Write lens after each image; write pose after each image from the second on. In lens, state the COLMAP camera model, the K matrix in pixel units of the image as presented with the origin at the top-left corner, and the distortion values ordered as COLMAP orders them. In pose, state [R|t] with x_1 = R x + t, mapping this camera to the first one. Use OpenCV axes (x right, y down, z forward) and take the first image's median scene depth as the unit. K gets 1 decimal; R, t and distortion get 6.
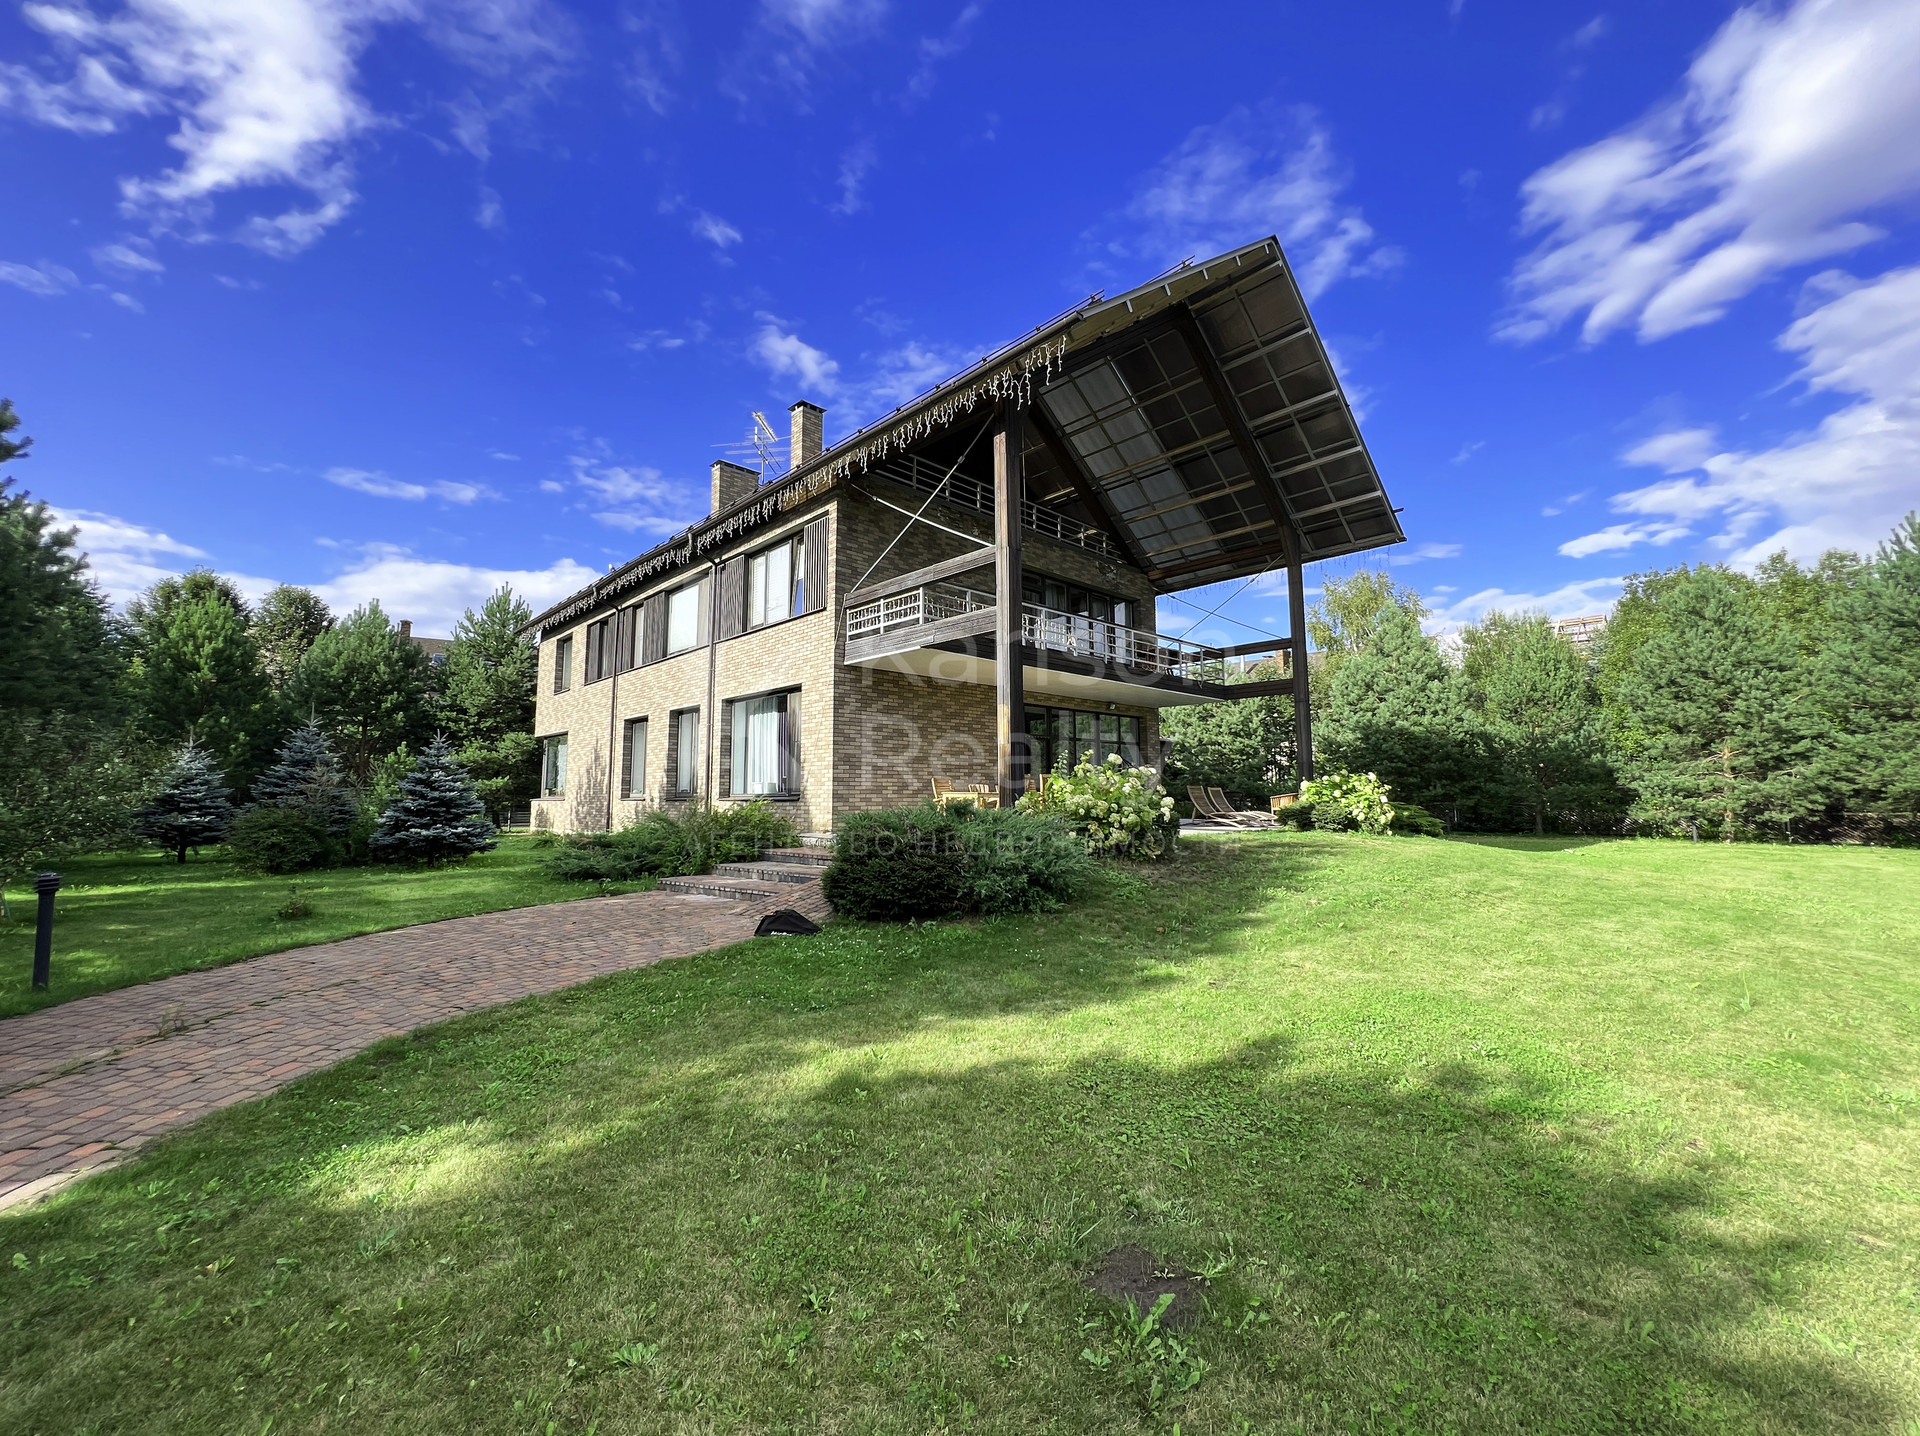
lens RADIAL K [[771.5, 0, 963.5], [0, 771.5, 710.5], [0, 0, 1]] dist [-0.003053, 0.000922]
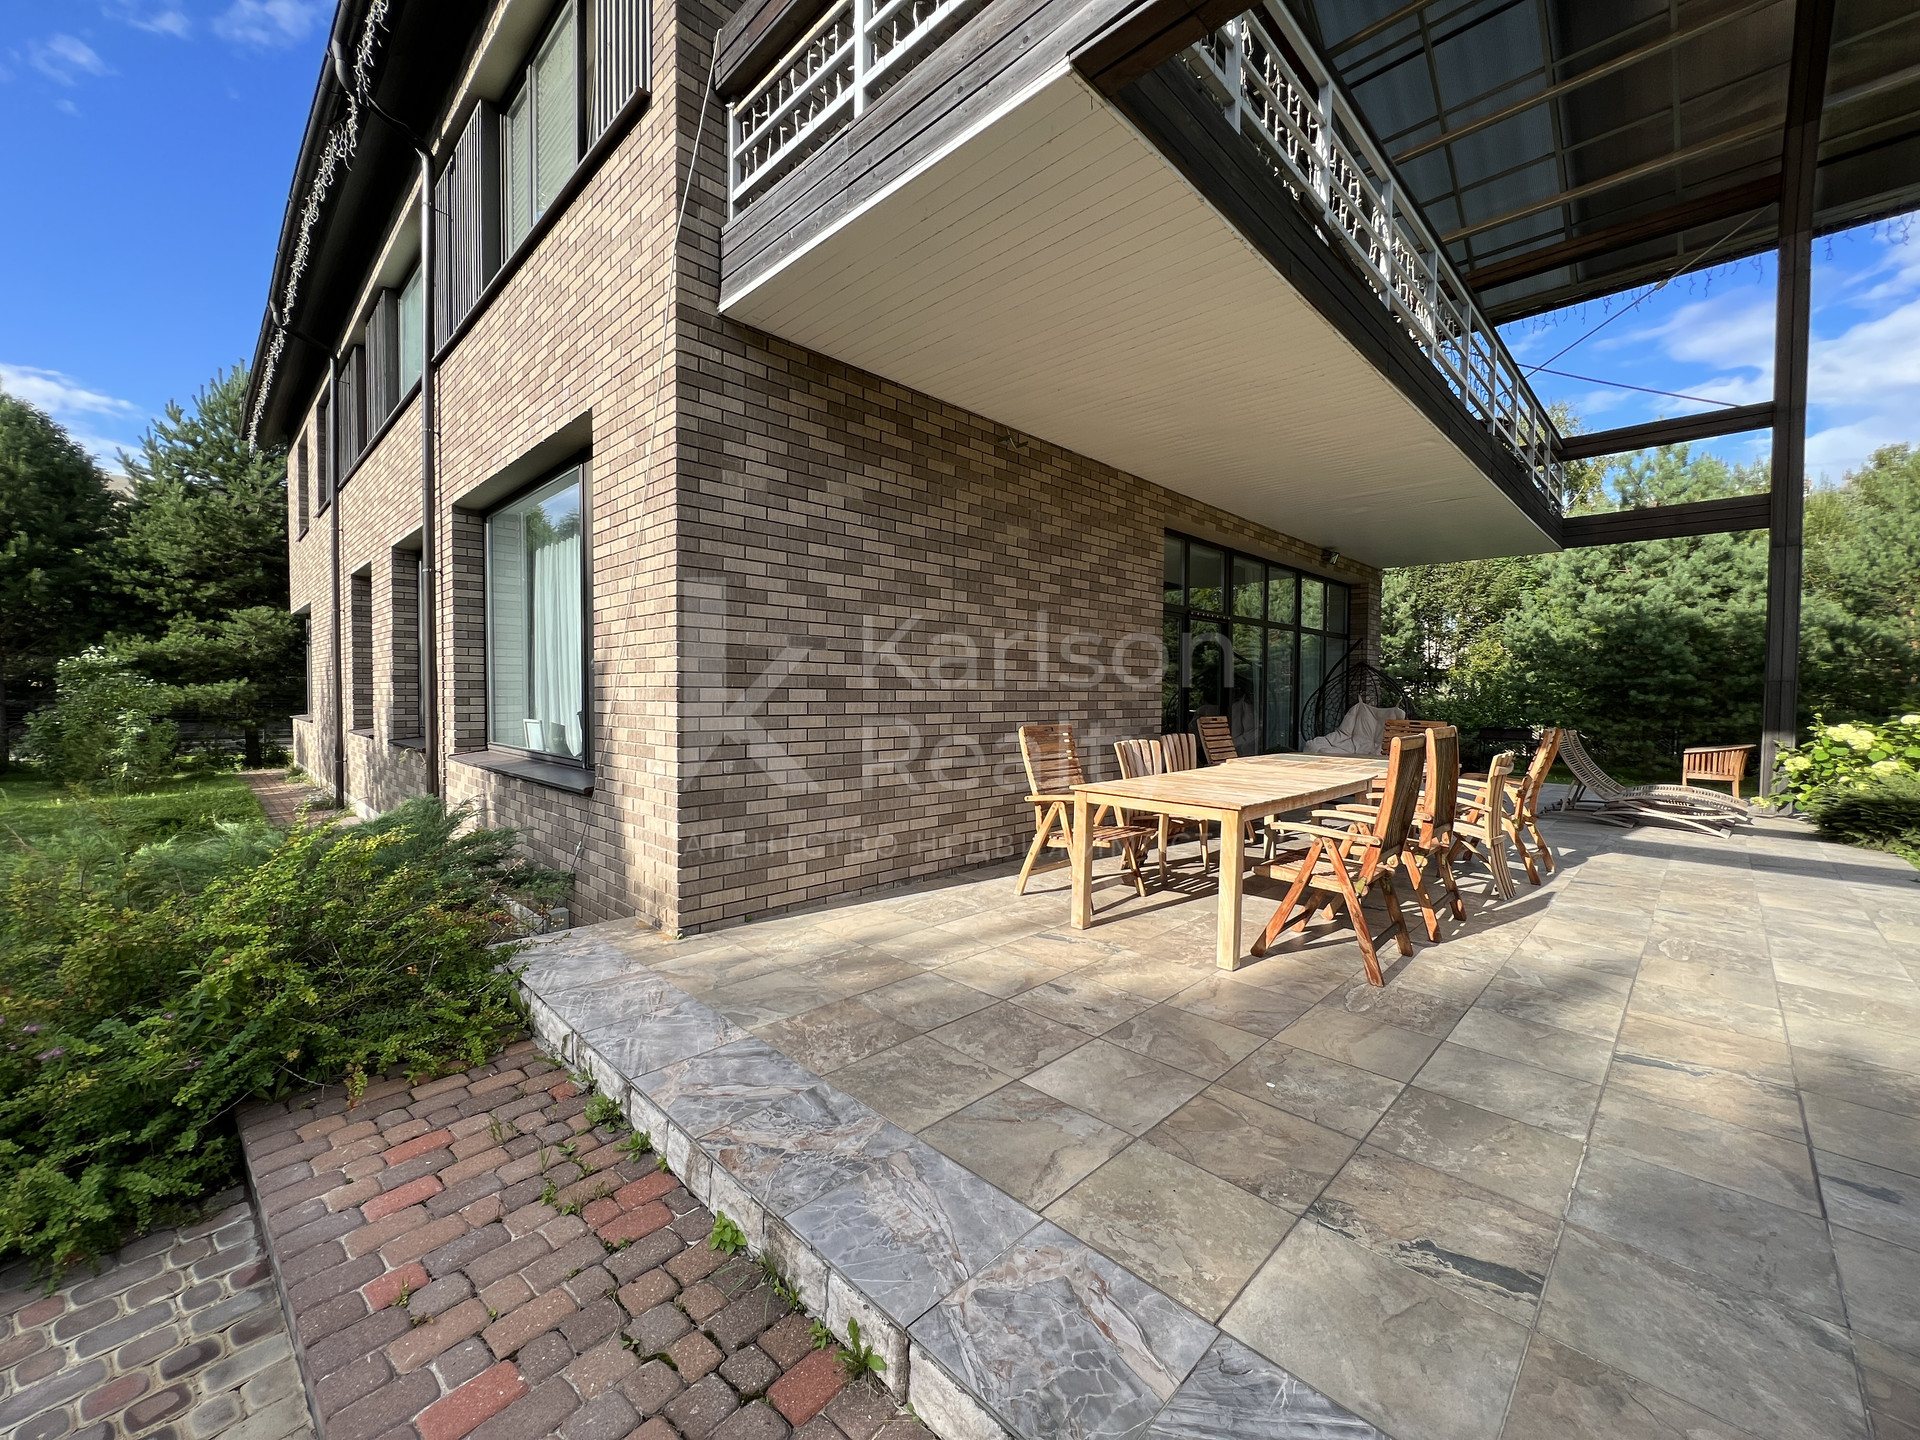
lens RADIAL K [[771.5, 0, 968.2], [0, 771.5, 721.6], [0, 0, 1]] dist [-0.003053, 0.000922]
pose [[0.999231, 0.009399, 0.038077, -0.059406], [-0.014915, 0.988980, 0.147299, 0.031010], [-0.036273, -0.147754, 0.988359, 0.550791]]
